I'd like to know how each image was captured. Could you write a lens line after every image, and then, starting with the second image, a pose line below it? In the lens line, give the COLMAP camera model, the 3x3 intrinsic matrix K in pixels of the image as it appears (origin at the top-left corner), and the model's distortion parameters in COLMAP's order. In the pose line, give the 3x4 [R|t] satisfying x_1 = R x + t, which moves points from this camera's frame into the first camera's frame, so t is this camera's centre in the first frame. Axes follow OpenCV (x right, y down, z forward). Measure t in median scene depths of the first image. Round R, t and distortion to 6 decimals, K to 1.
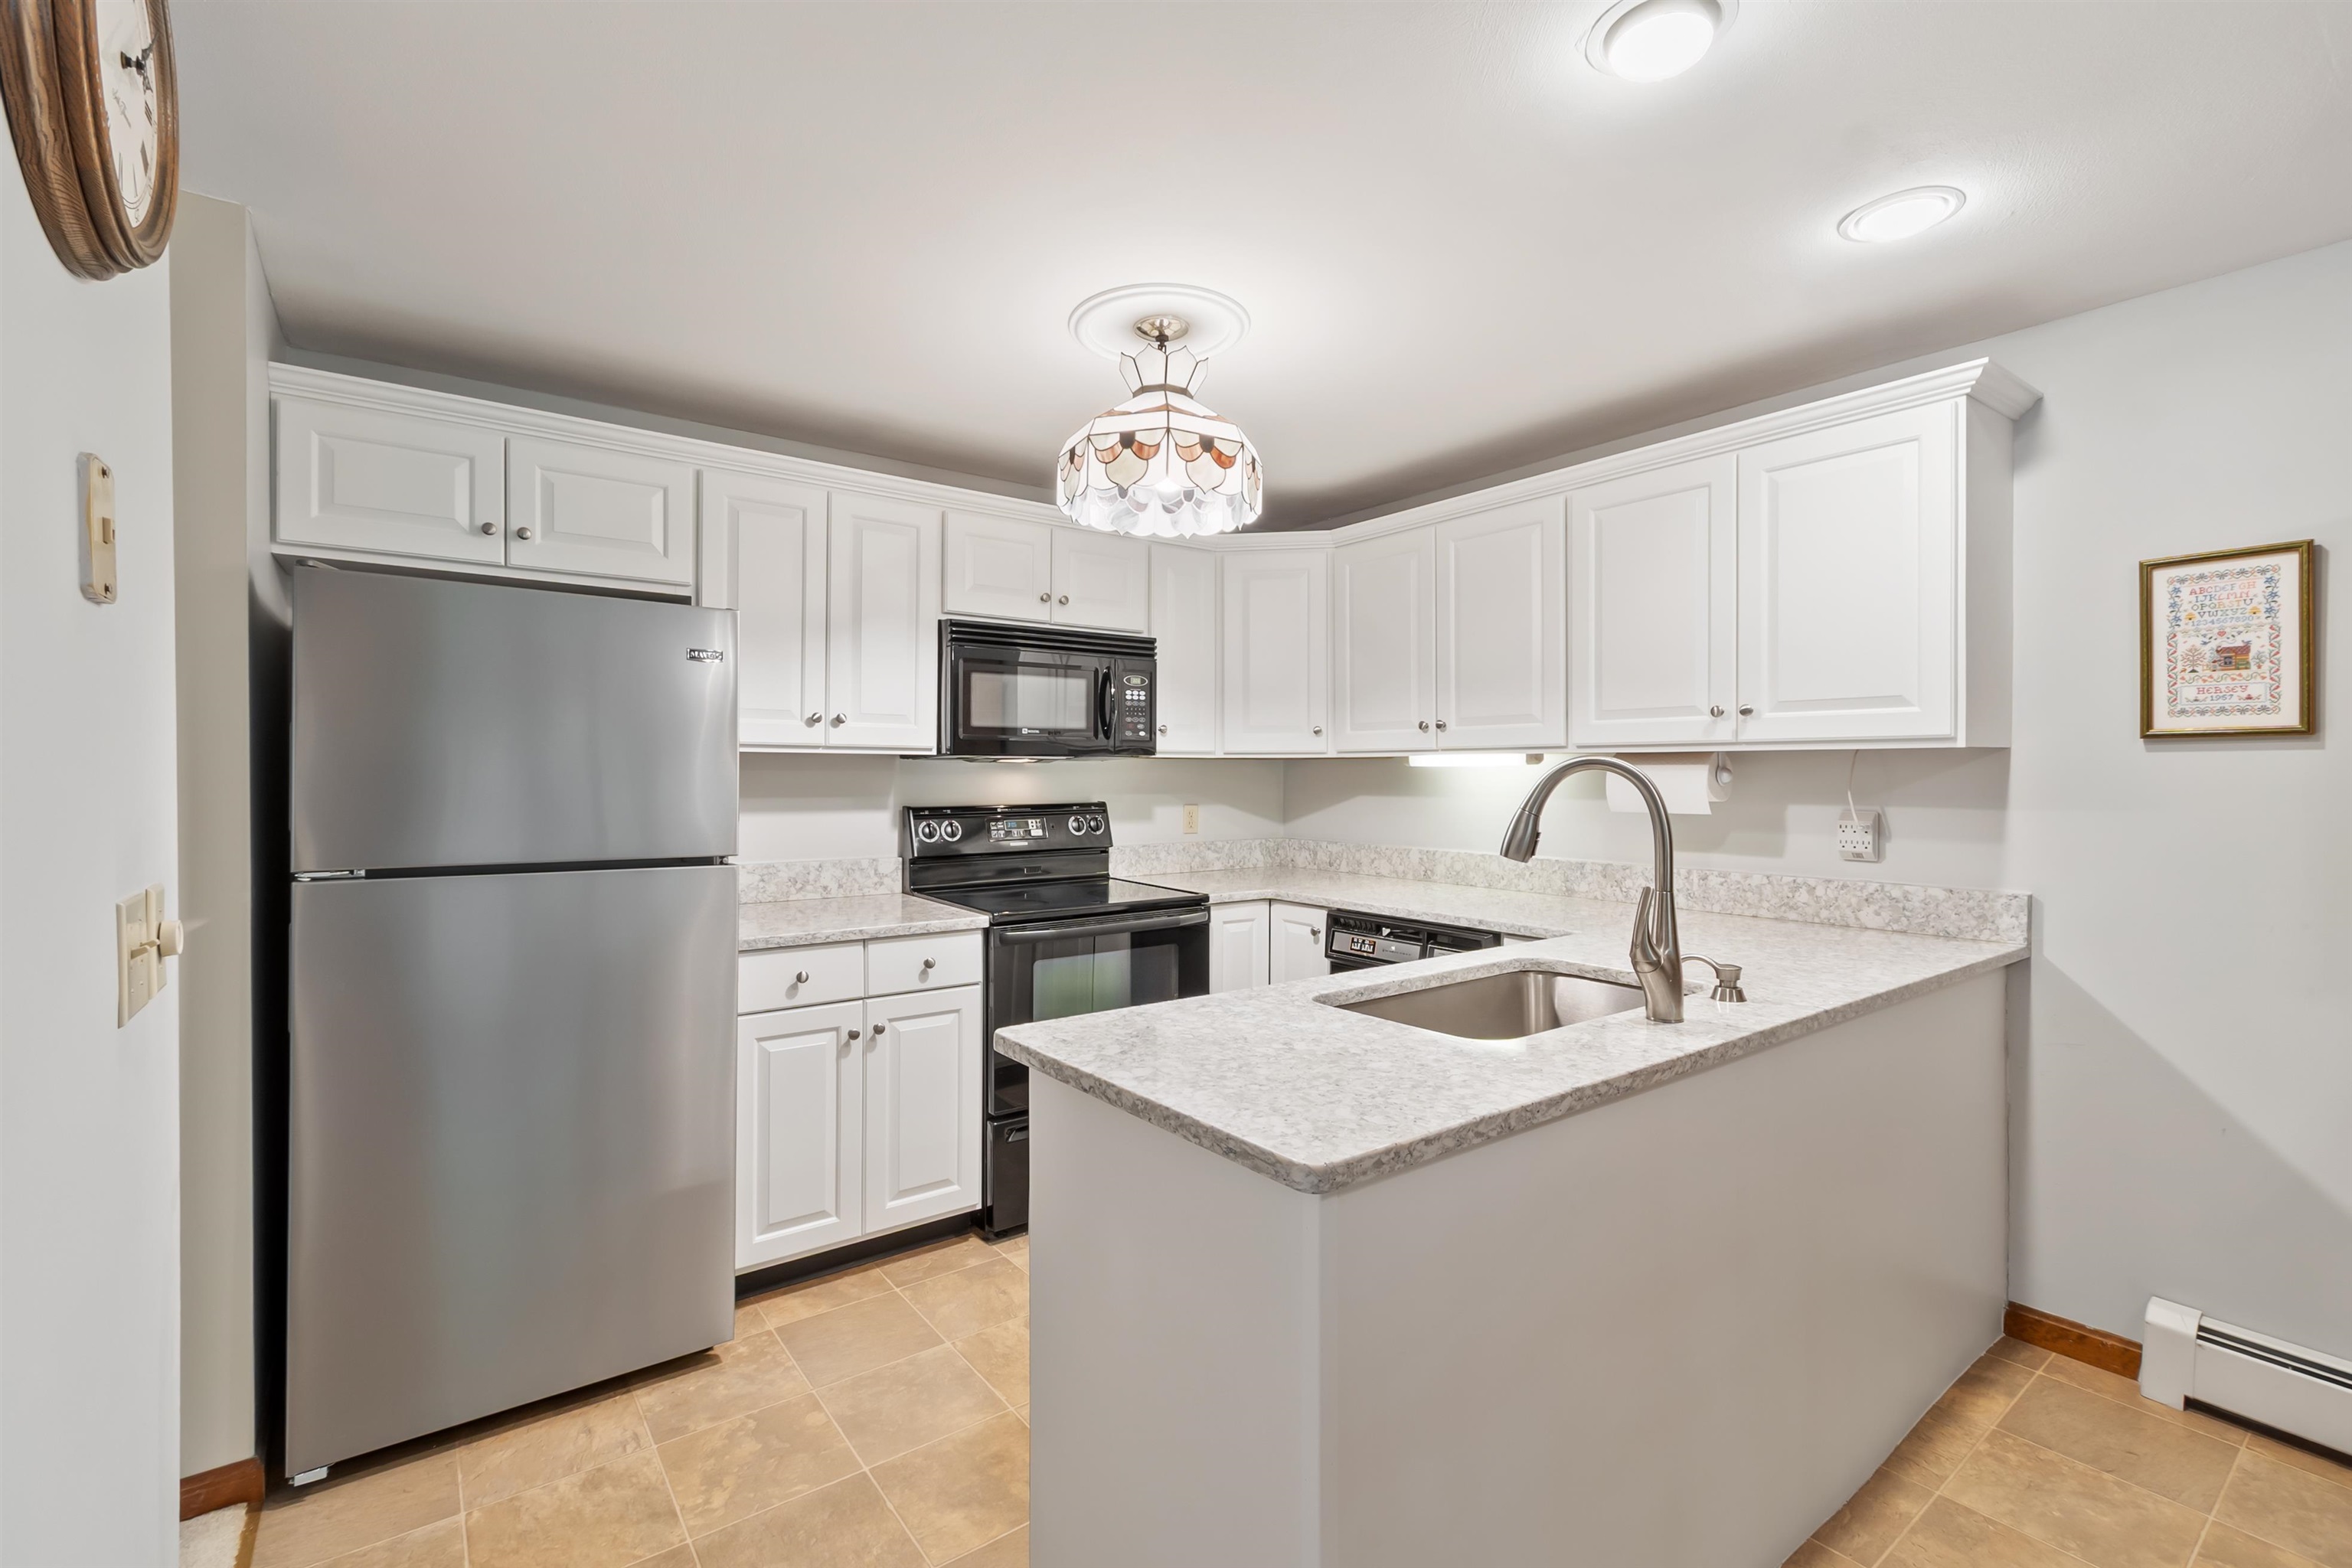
lens RADIAL K [[1037.3, 0, 1183.2], [0, 1037.3, 786.6], [0, 0, 1]] dist [-0.011615, 0.001181]
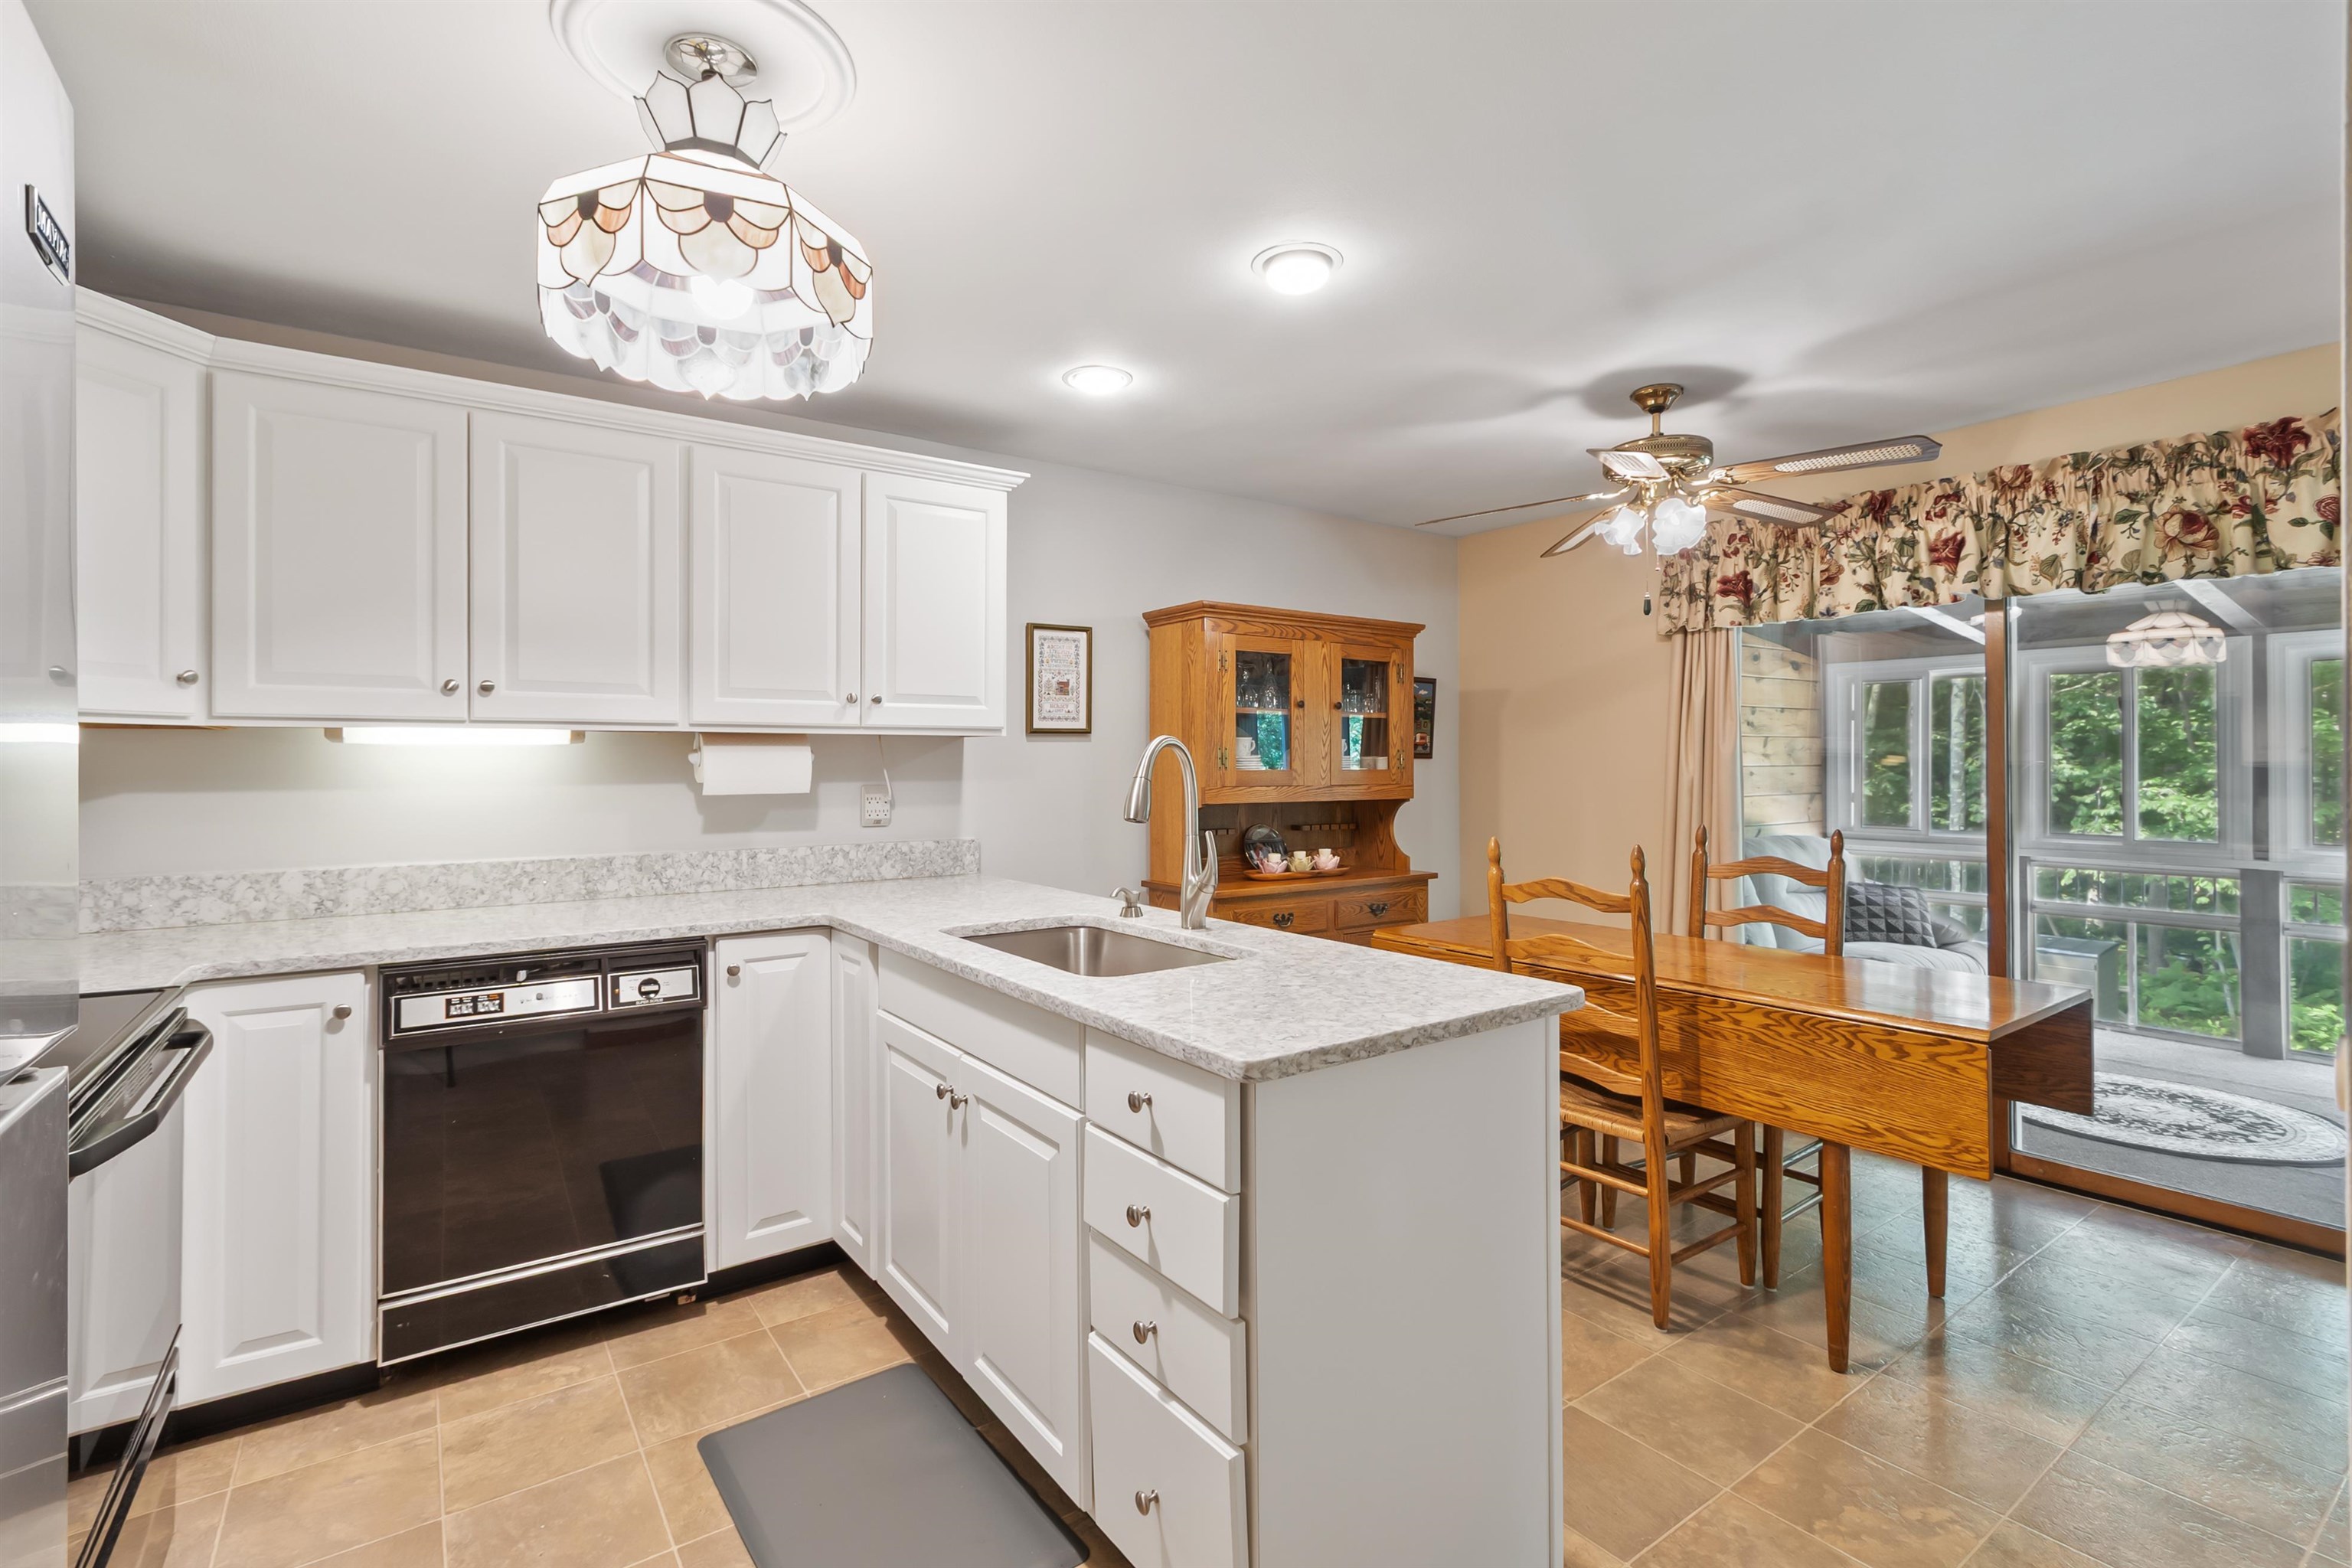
lens RADIAL K [[1037.3, 0, 1193.7], [0, 1037.3, 765.2], [0, 0, 1]] dist [-0.011615, 0.001181]
pose [[0.024351, -0.004357, 0.999694, -0.685959], [0.016922, 0.999849, 0.003945, 0.001178], [-0.999560, 0.016821, 0.024421, 0.713146]]
